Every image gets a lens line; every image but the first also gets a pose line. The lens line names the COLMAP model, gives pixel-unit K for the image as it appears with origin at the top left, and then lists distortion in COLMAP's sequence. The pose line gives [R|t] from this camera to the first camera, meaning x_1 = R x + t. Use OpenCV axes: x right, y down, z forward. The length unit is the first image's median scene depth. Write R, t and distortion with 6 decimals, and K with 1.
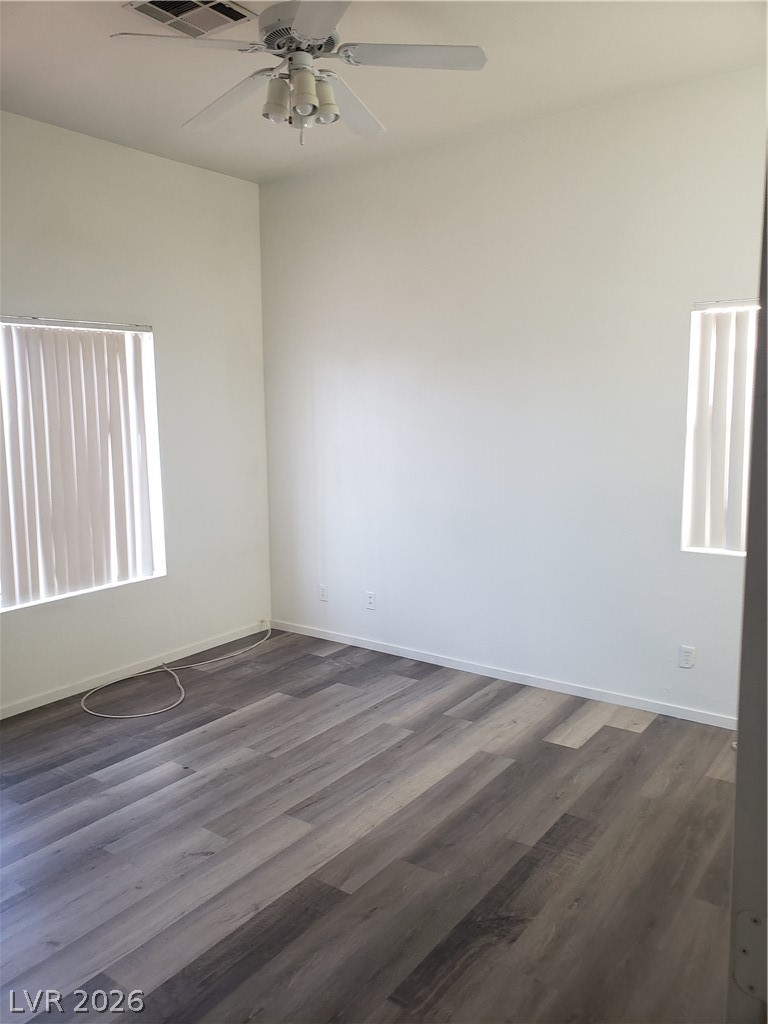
lens RADIAL K [[805.0, 0, 391.5], [0, 805.0, 500.3], [0, 0, 1]] dist [0.103534, -0.210972]
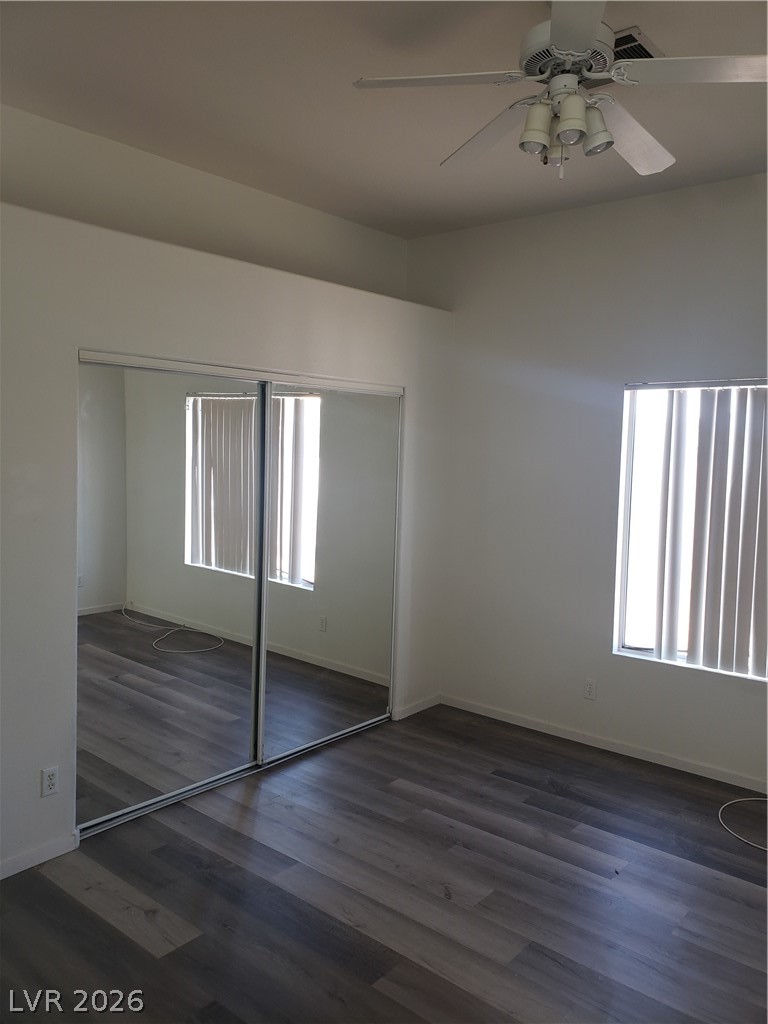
lens RADIAL K [[807.0, 0, 384.0], [0, 807.0, 512.0], [0, 0, 1]] dist [-0.063071, 0.003446]
pose [[-0.122239, 0.074729, -0.989683, 0.699282], [-0.146432, 0.984891, 0.092453, -0.118456], [0.981639, 0.156223, -0.109449, 0.898219]]
